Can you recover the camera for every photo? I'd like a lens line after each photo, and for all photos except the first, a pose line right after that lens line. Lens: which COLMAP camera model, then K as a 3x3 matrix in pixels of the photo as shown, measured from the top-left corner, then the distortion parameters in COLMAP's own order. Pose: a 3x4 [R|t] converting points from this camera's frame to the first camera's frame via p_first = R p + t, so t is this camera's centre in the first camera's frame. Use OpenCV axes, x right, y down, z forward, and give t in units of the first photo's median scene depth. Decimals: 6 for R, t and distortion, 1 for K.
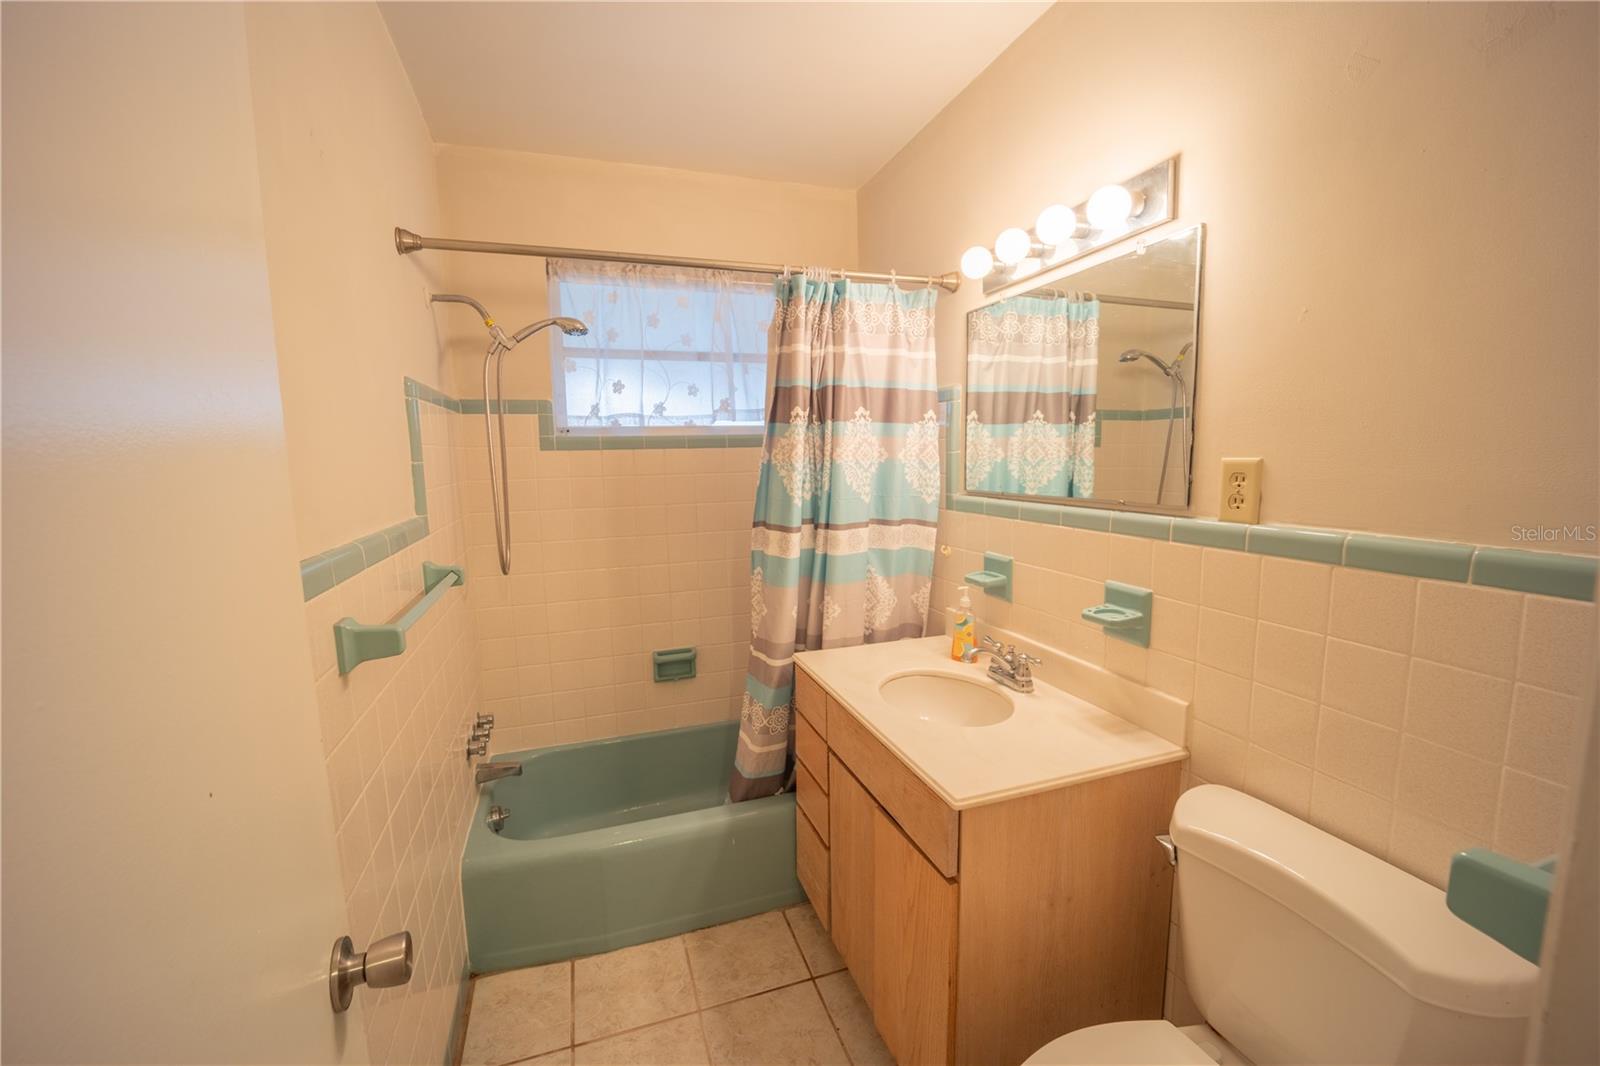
lens RADIAL K [[649.1, 0, 797.6], [0, 649.1, 530.0], [0, 0, 1]] dist [-0.023577, 0.001270]
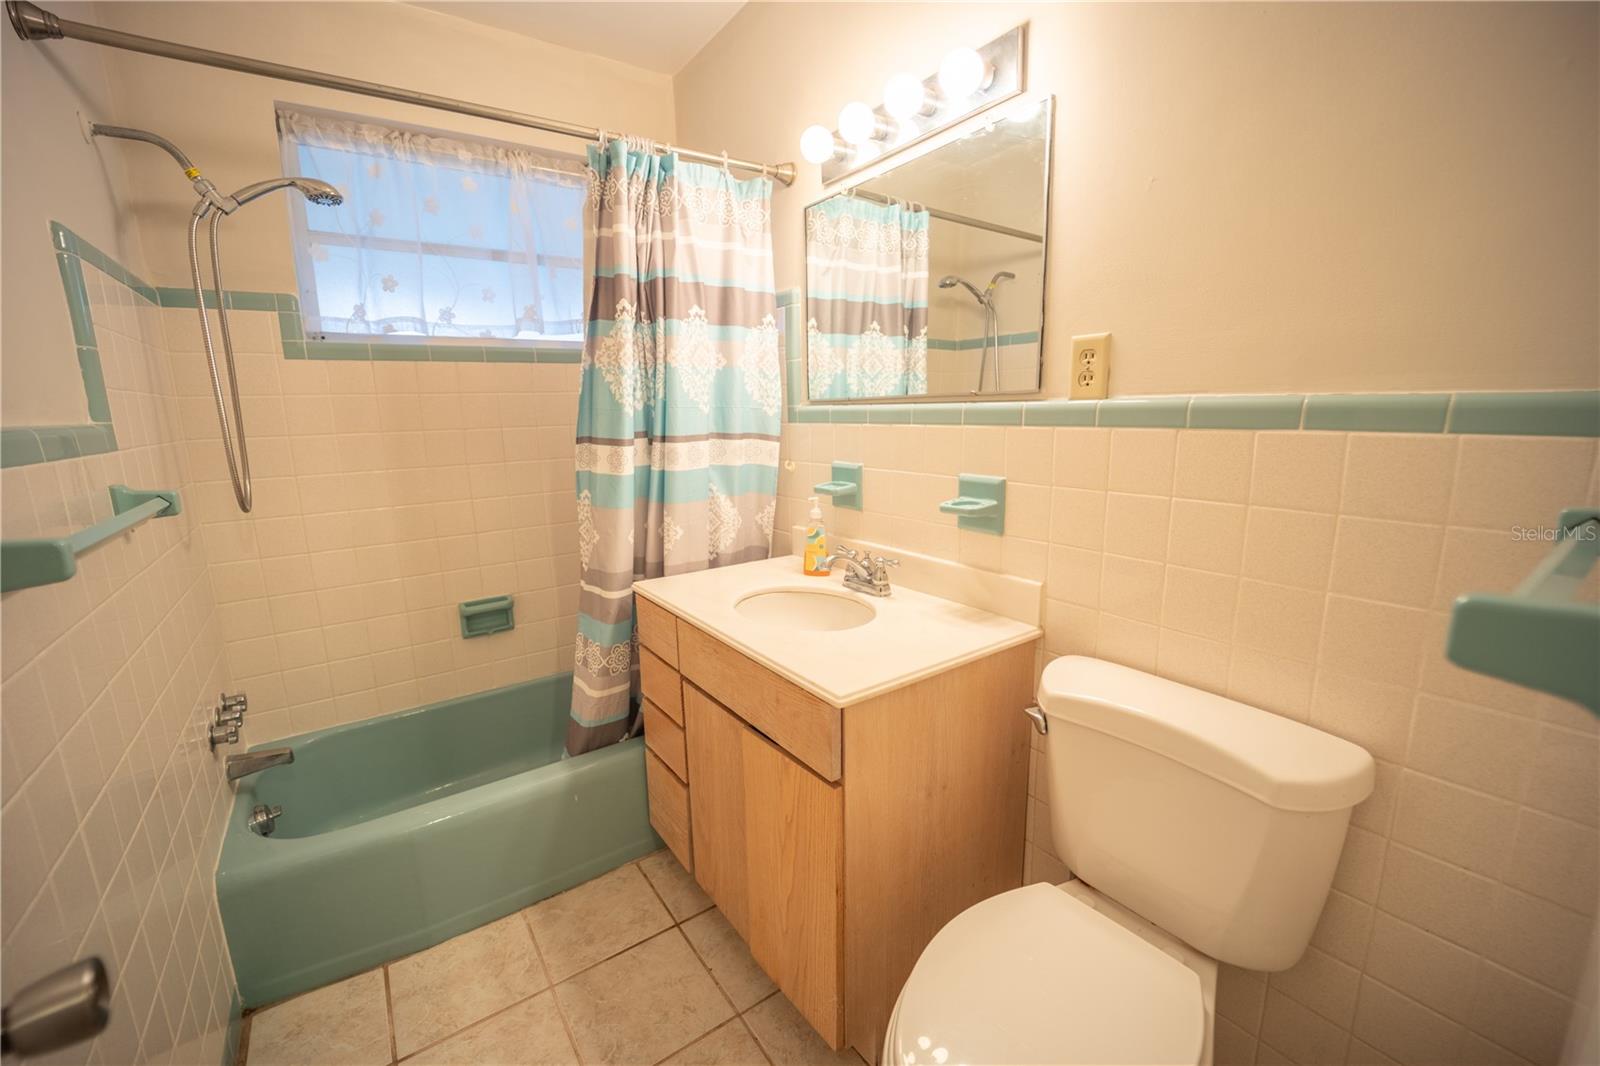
lens RADIAL K [[649.1, 0, 796.4], [0, 649.1, 532.7], [0, 0, 1]] dist [-0.023577, 0.001270]
pose [[0.959549, -0.055189, 0.276079, -0.035625], [0.037446, 0.996904, 0.069136, 0.074020], [-0.279040, -0.056001, 0.958645, 0.089758]]
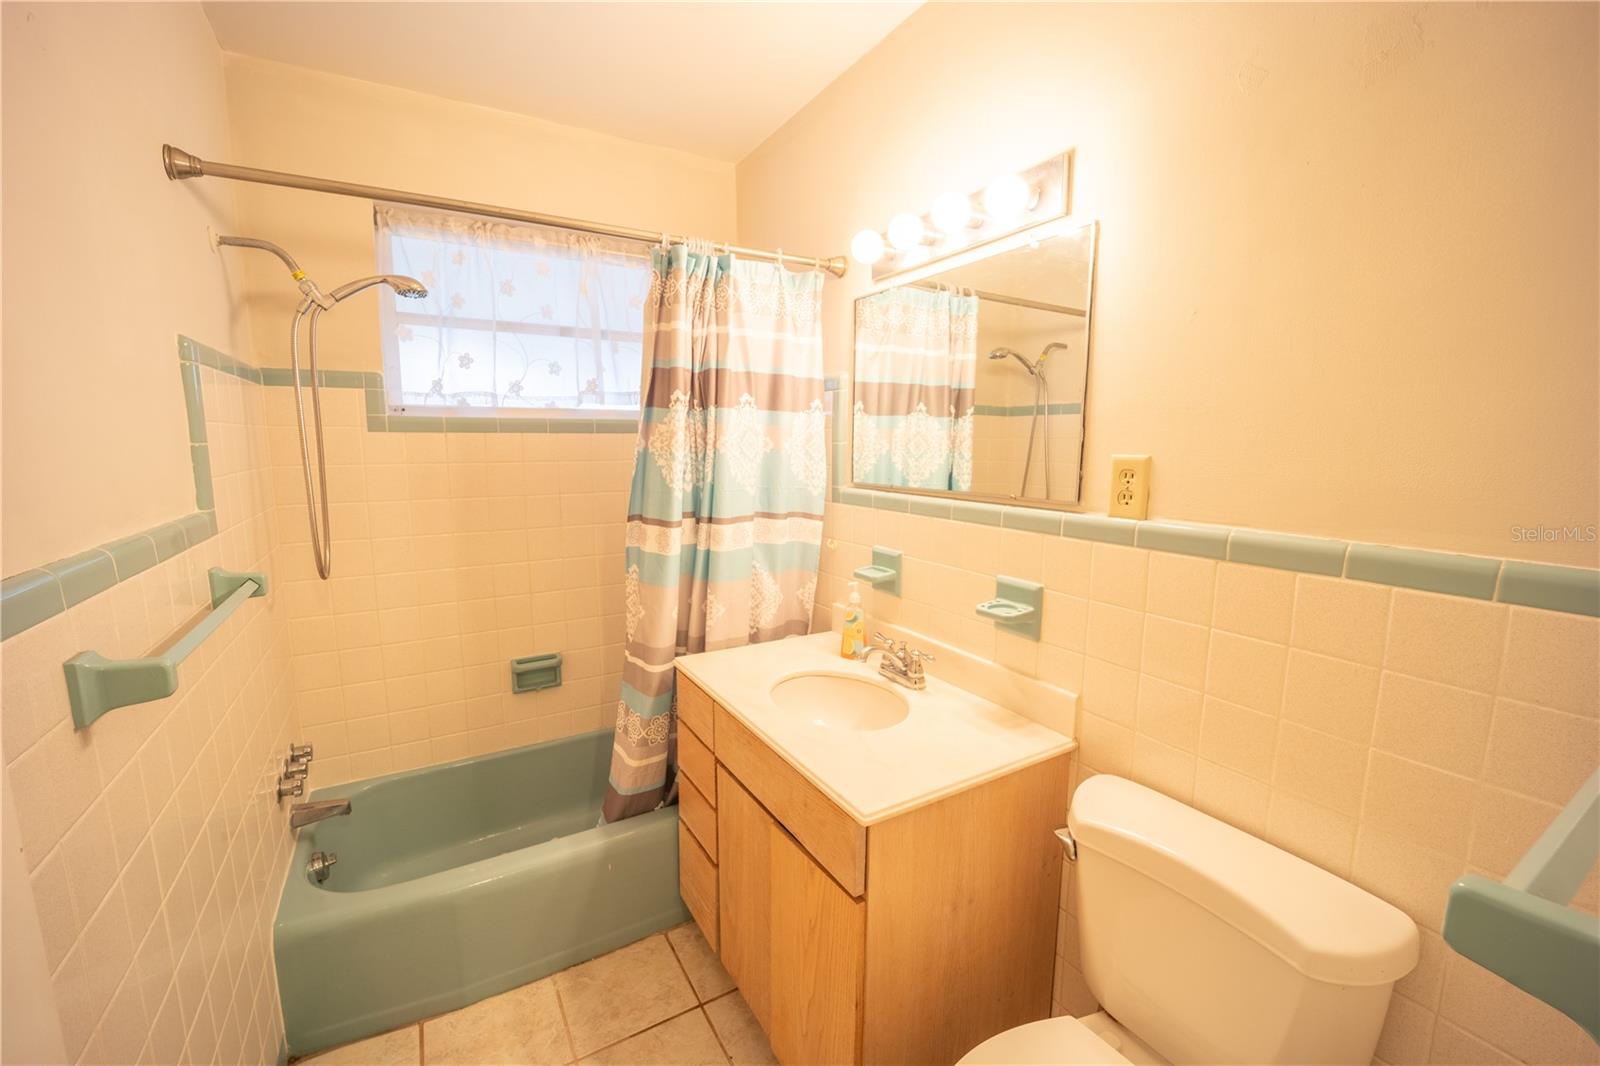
lens RADIAL K [[649.1, 0, 796.8], [0, 649.1, 531.1], [0, 0, 1]] dist [-0.023577, 0.001270]
pose [[0.978727, -0.006996, 0.205047, -0.025834], [0.003164, 0.999814, 0.019011, -0.008196], [-0.205142, -0.017957, 0.978567, 0.069045]]
